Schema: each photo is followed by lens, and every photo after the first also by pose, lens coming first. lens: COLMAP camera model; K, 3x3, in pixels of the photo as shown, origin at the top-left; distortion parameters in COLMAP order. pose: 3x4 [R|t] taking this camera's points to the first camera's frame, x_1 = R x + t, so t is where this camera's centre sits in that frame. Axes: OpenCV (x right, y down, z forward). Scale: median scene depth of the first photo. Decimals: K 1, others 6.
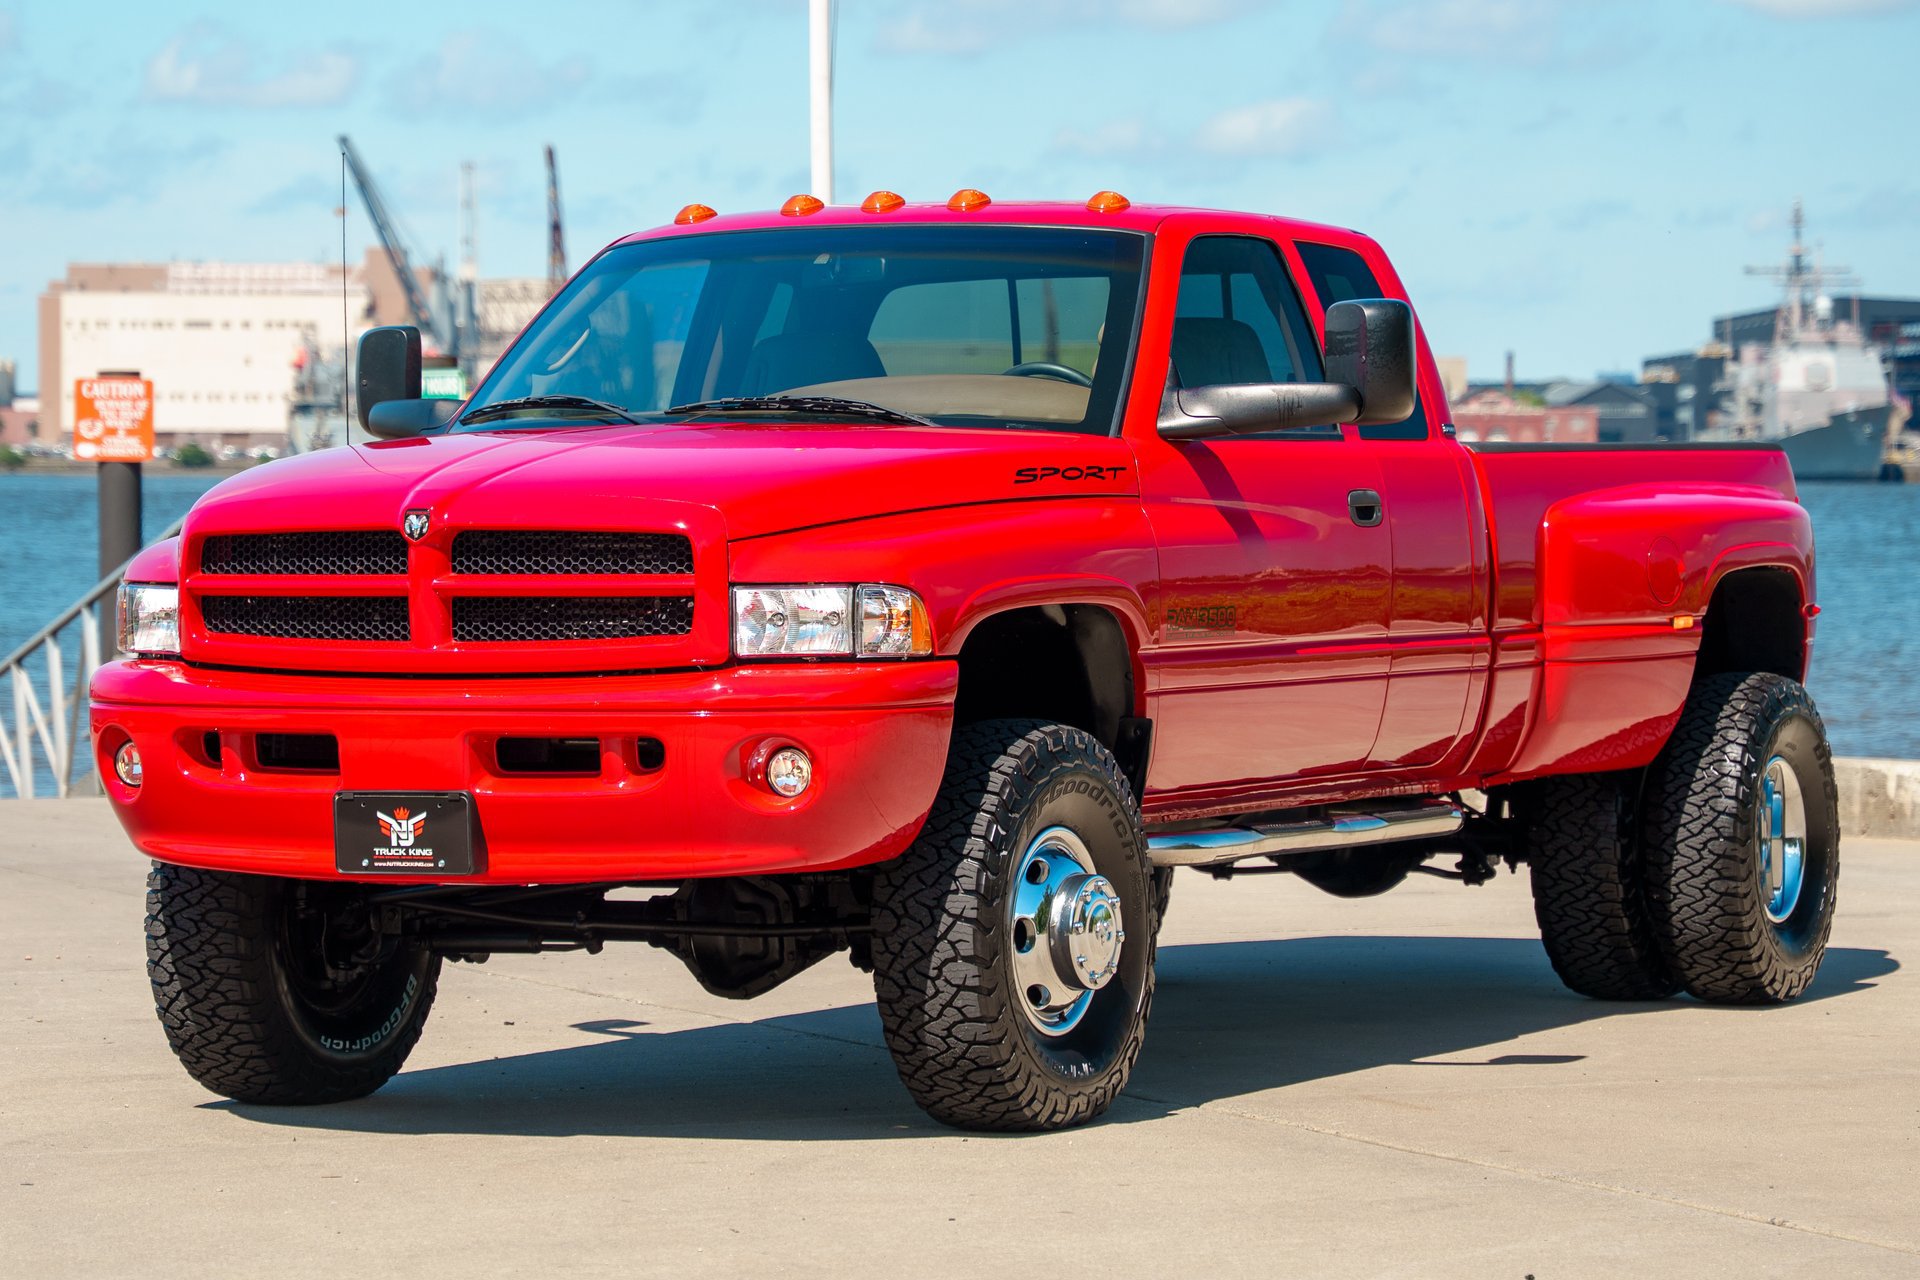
lens RADIAL K [[5675.3, 0, 972.8], [0, 5675.3, 605.4], [0, 0, 1]] dist [0.286412, 0.000000]
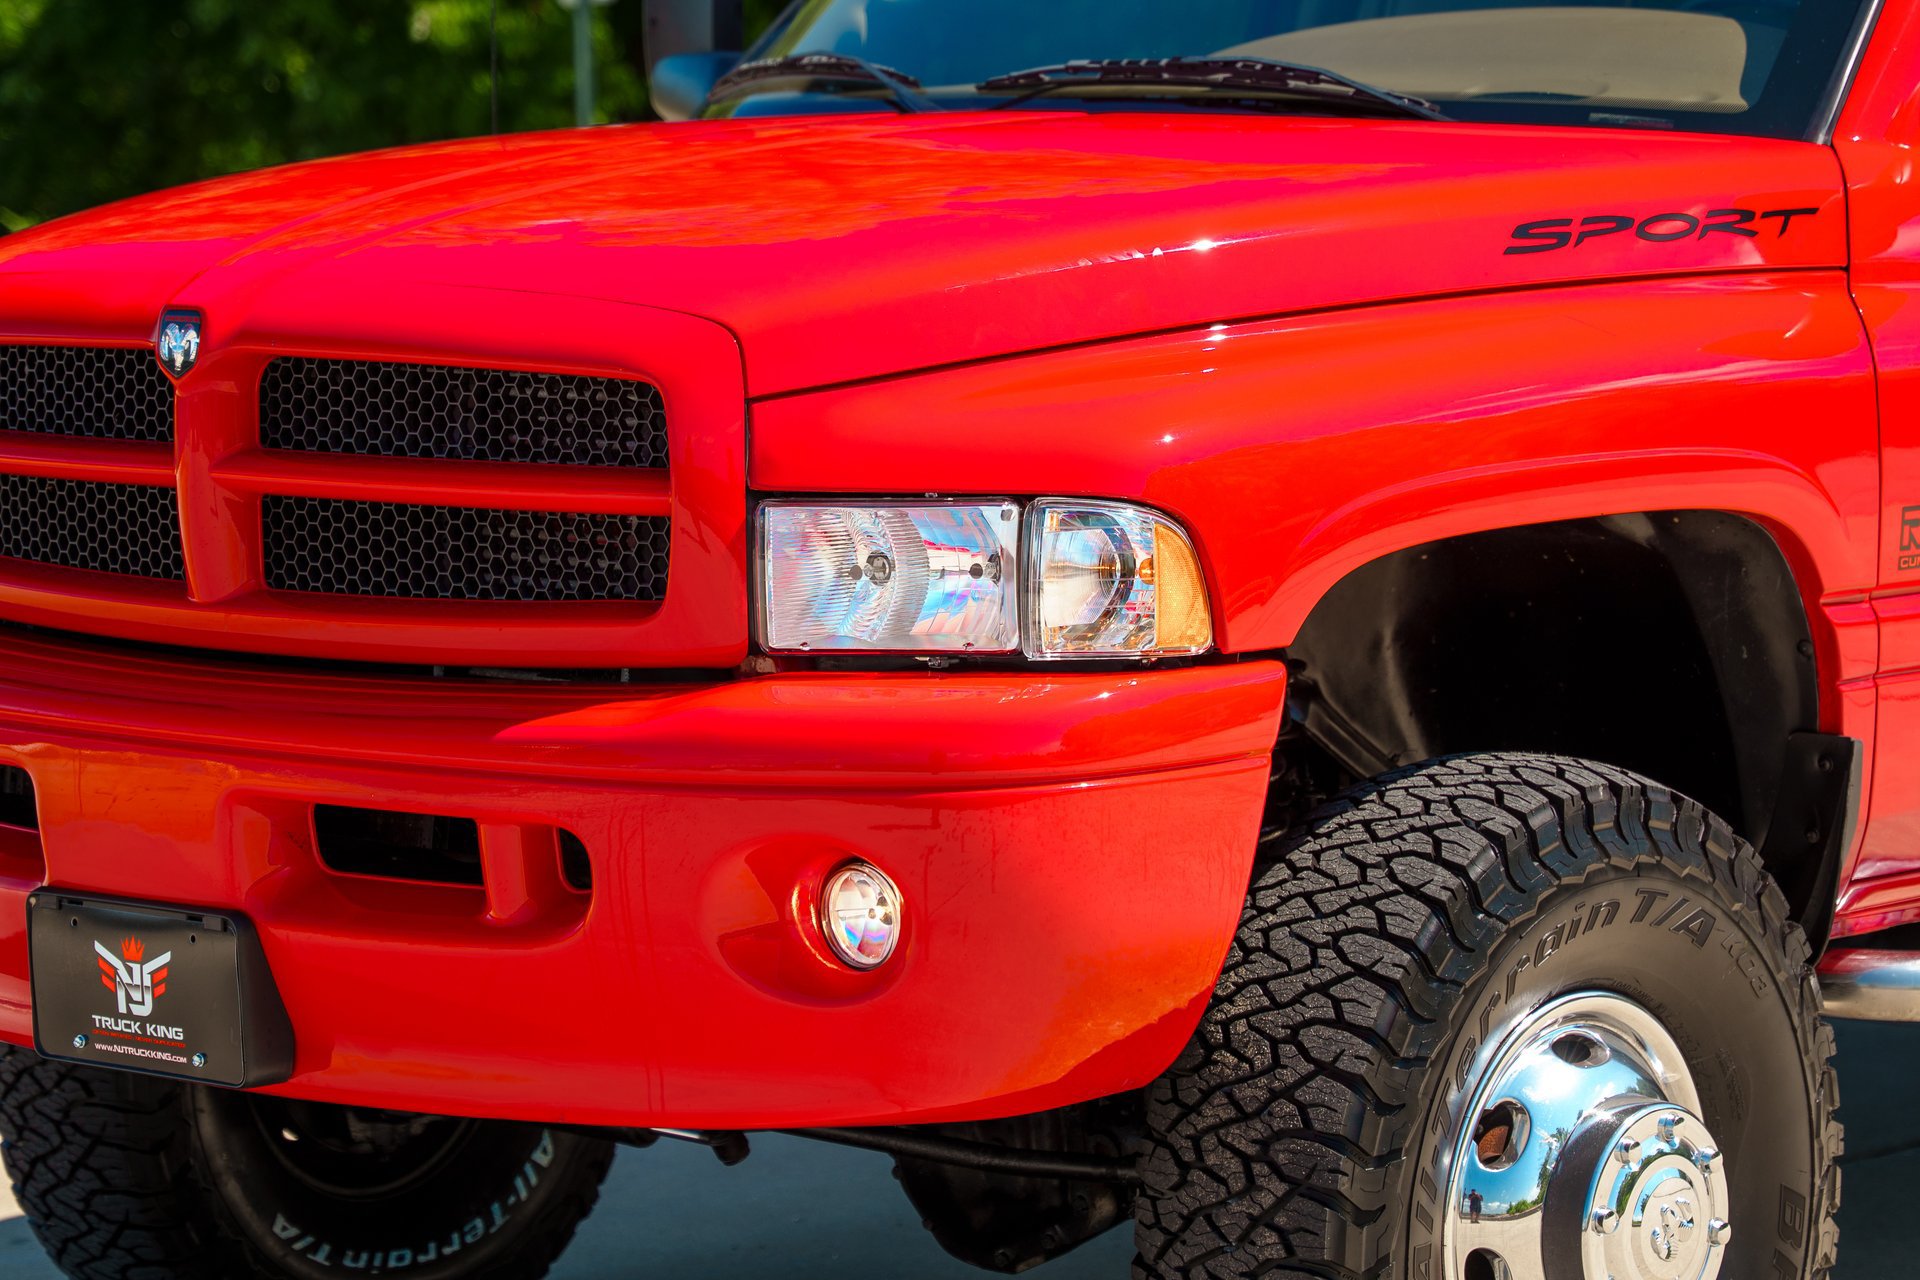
lens RADIAL K [[5675.3, 0, 992.3], [0, 5675.3, 643.0], [0, 0, 1]] dist [0.286412, 0.000000]
pose [[0.961220, 0.030076, -0.274139, 0.100115], [-0.007518, 0.996524, 0.082970, -0.029467], [0.275681, -0.077691, 0.958104, 0.560785]]
